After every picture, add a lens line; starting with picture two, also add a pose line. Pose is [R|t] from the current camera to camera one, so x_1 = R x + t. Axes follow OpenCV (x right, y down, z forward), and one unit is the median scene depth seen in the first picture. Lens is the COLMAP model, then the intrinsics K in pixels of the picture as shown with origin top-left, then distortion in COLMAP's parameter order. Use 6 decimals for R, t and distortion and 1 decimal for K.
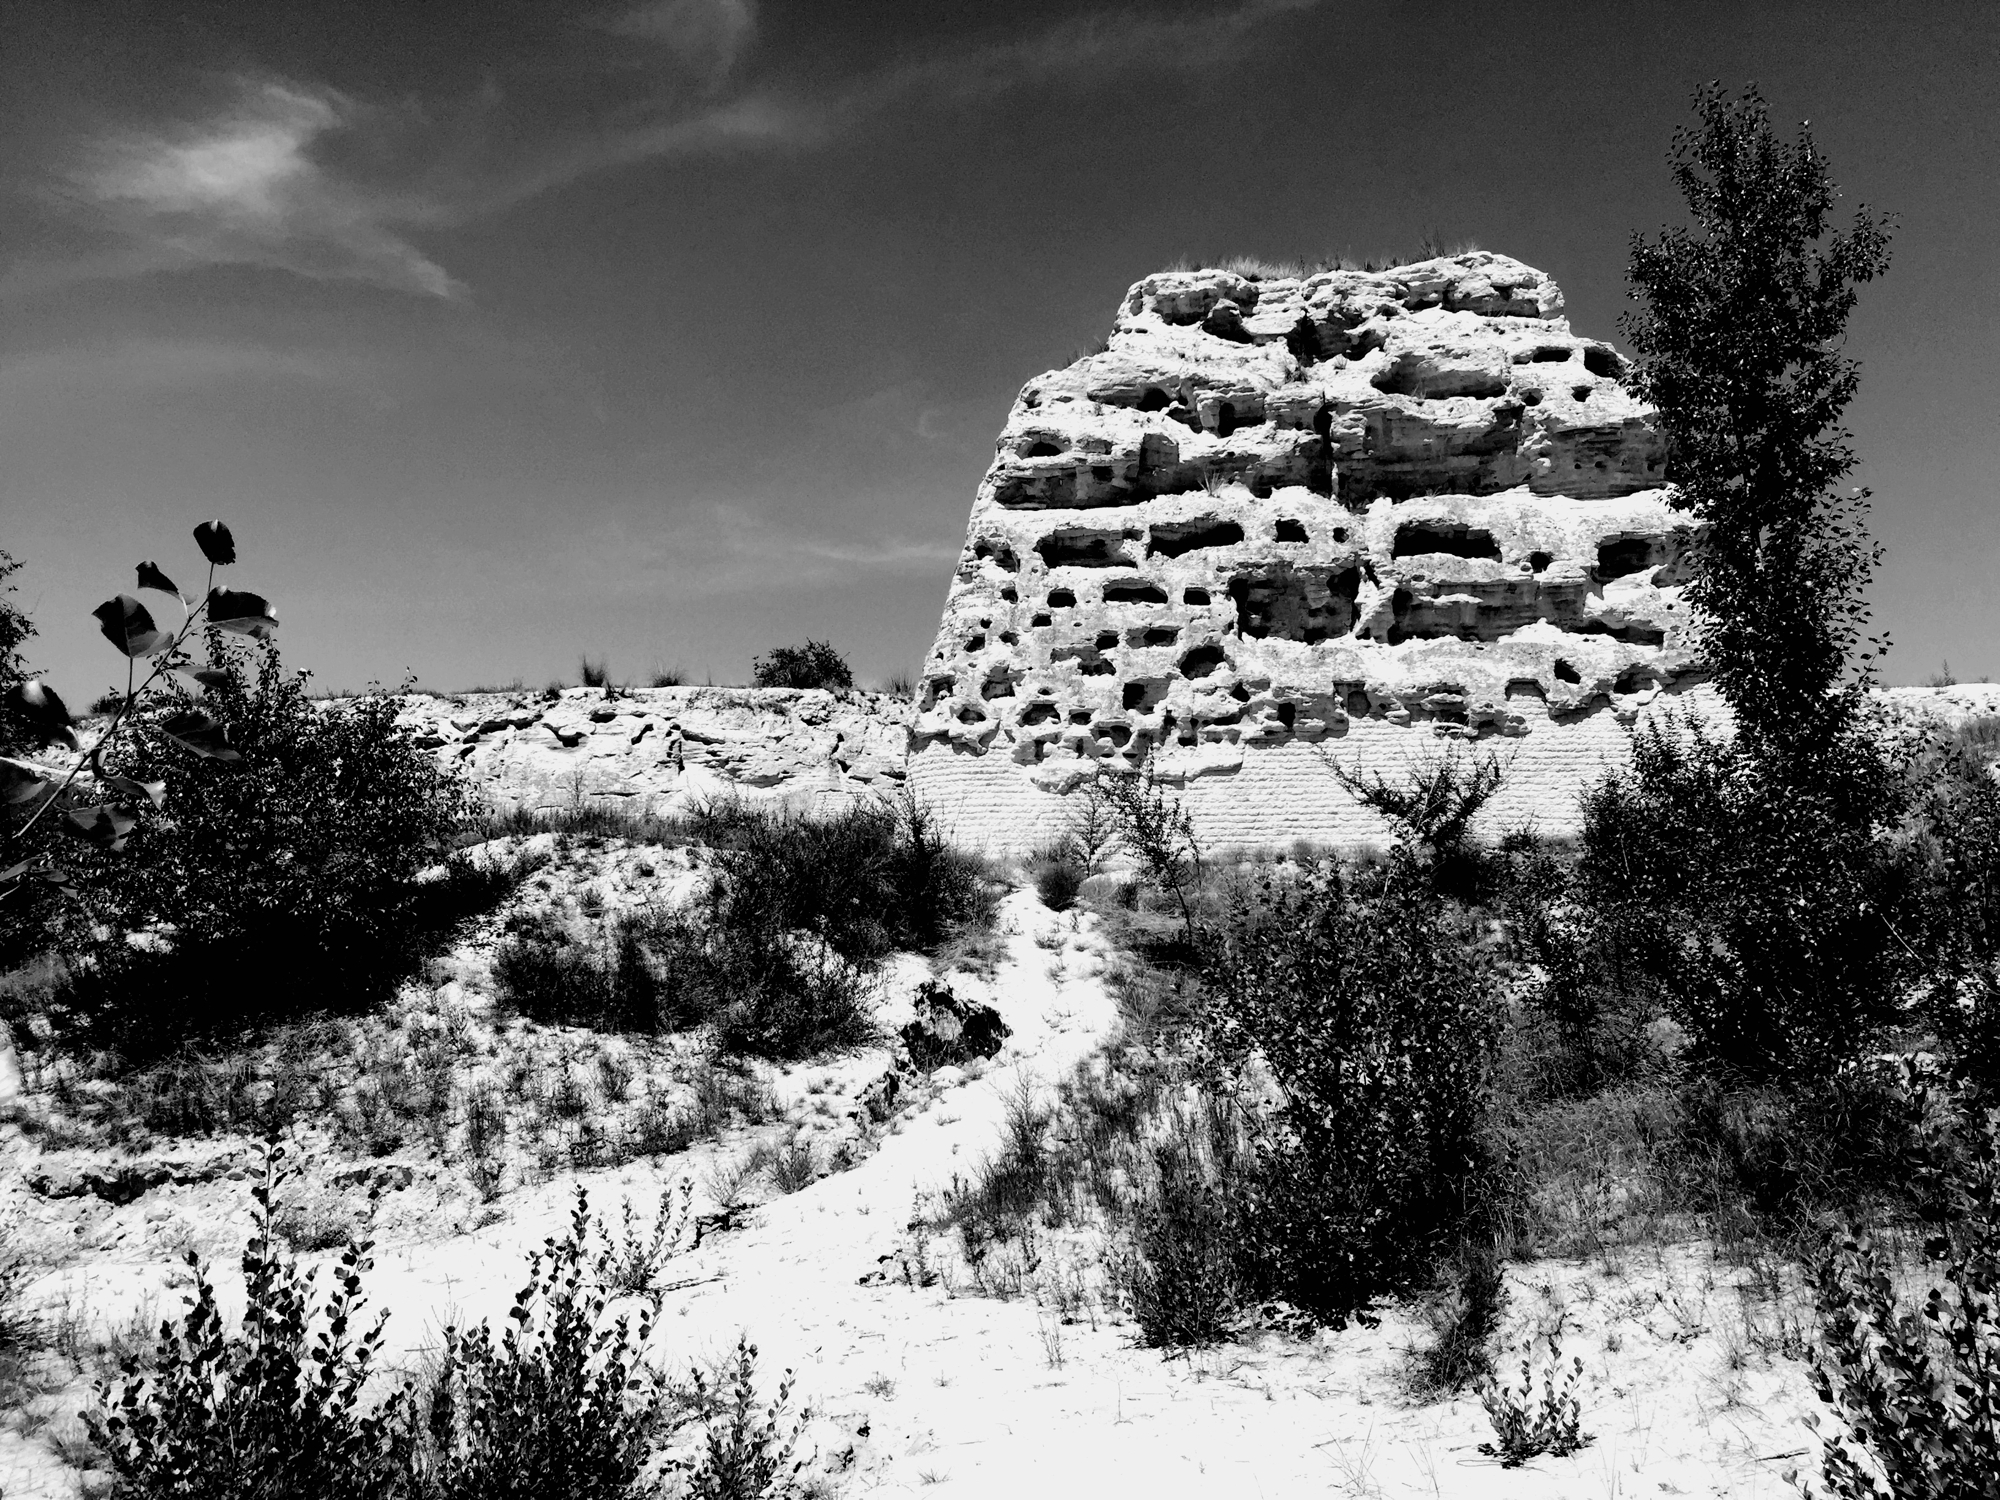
lens RADIAL K [[1957.4, 0, 1000.0], [0, 1957.4, 750.0], [0, 0, 1]] dist [0.100587, -0.184937]
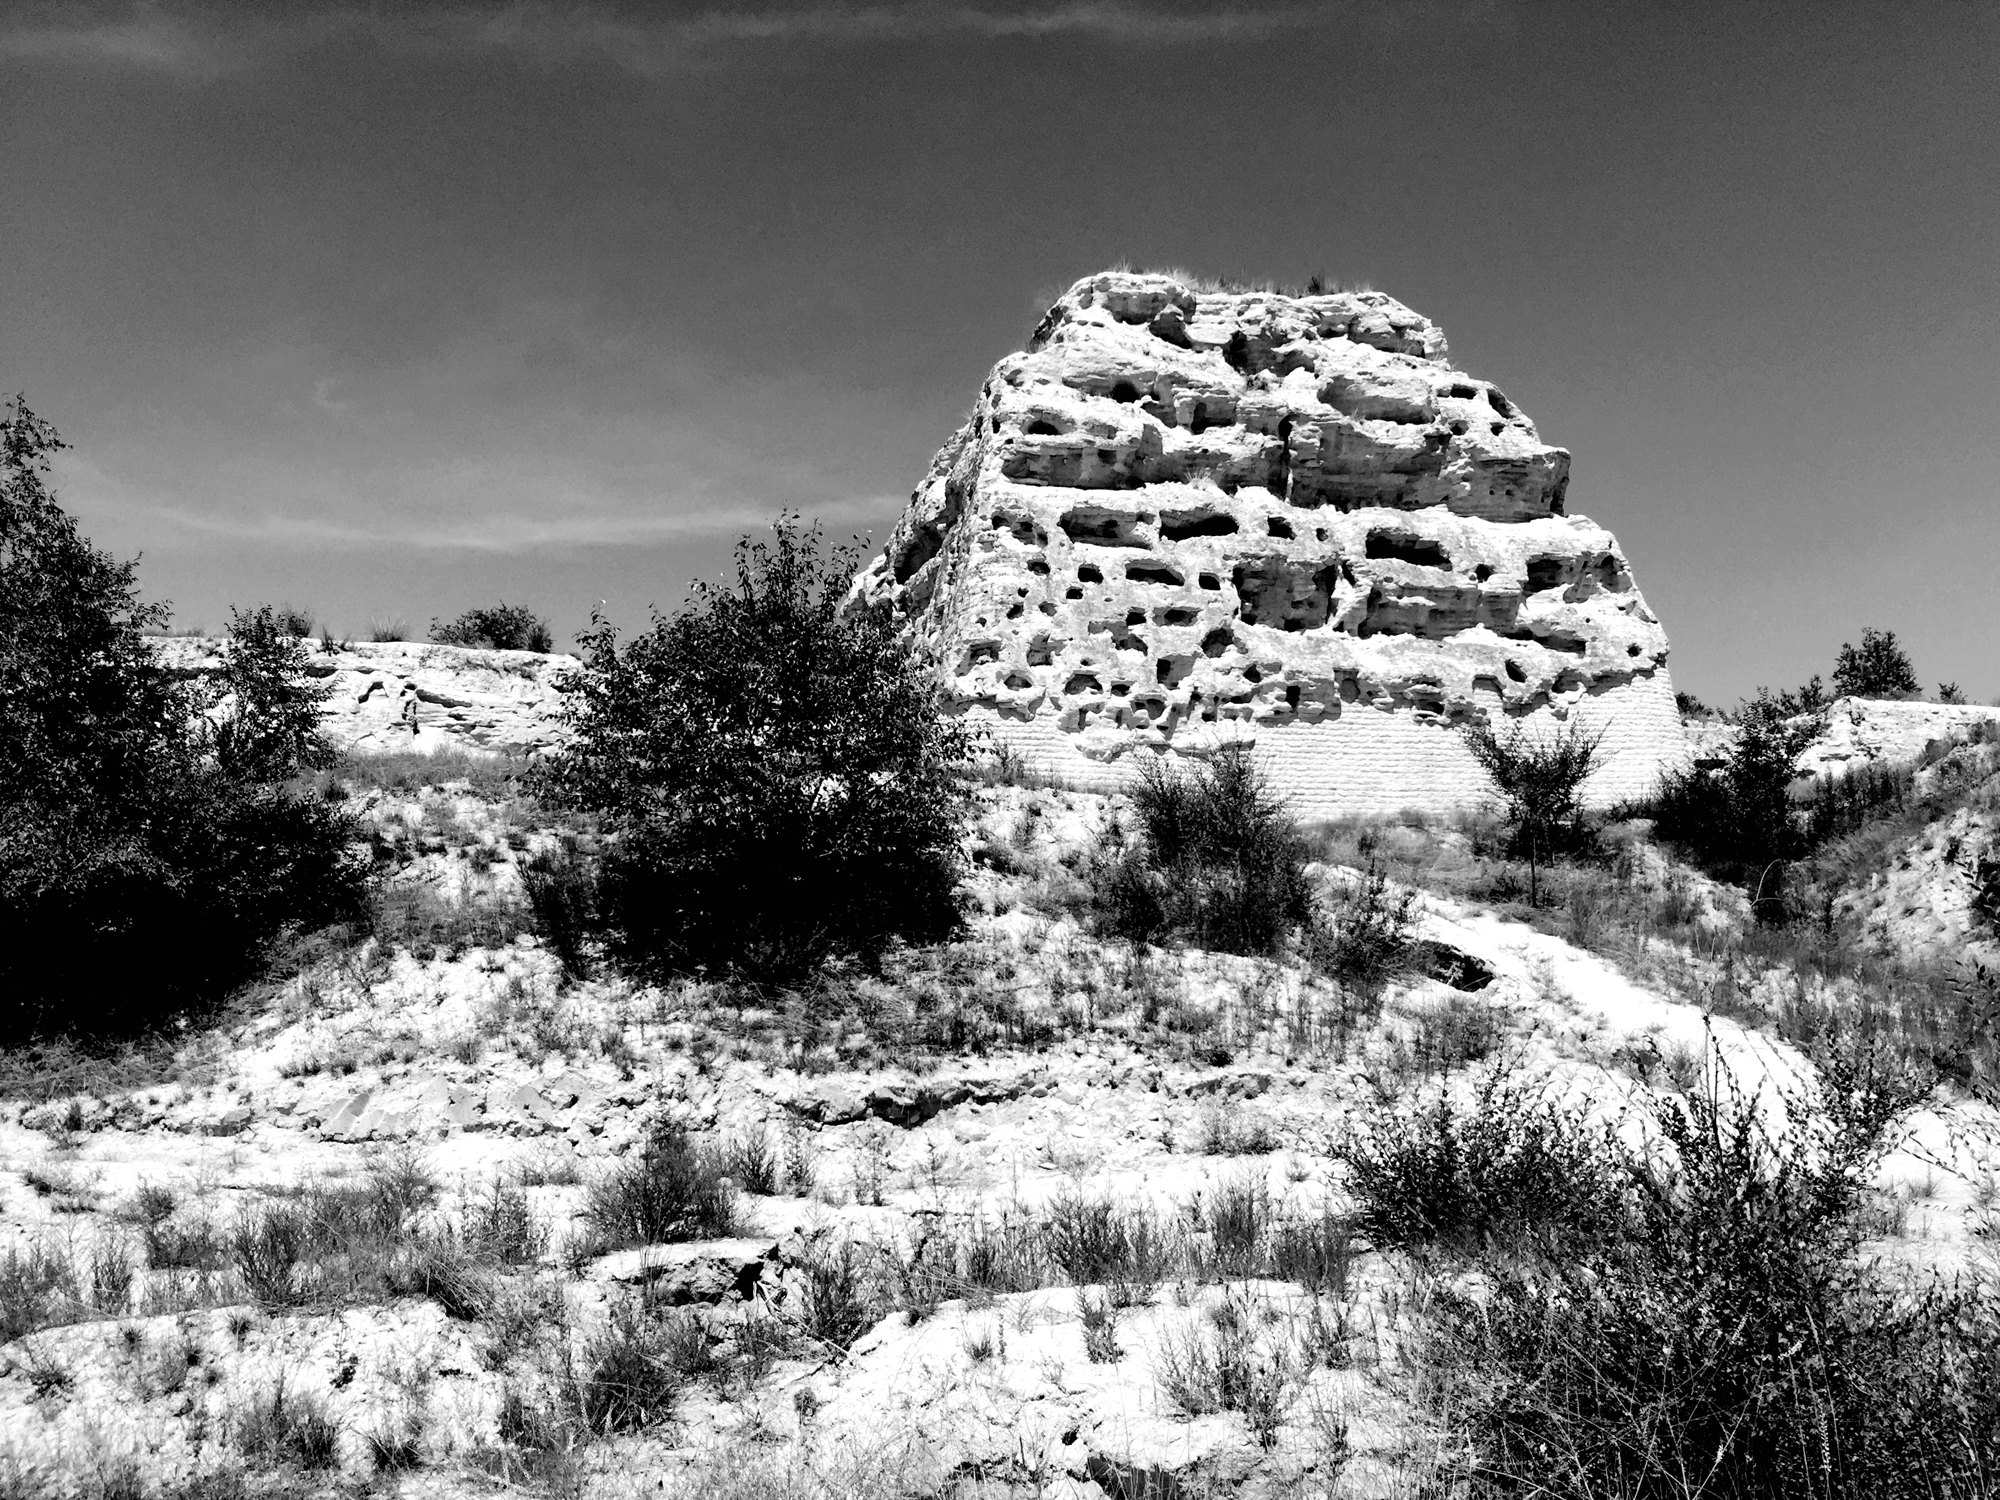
lens RADIAL K [[1957.4, 0, 1000.0], [0, 1957.4, 750.0], [0, 0, 1]] dist [0.100587, -0.184937]
pose [[0.920050, 0.041114, 0.389638, -0.407099], [-0.037951, 0.999154, -0.015816, 0.033359], [-0.389959, -0.000236, 0.920832, 0.066592]]
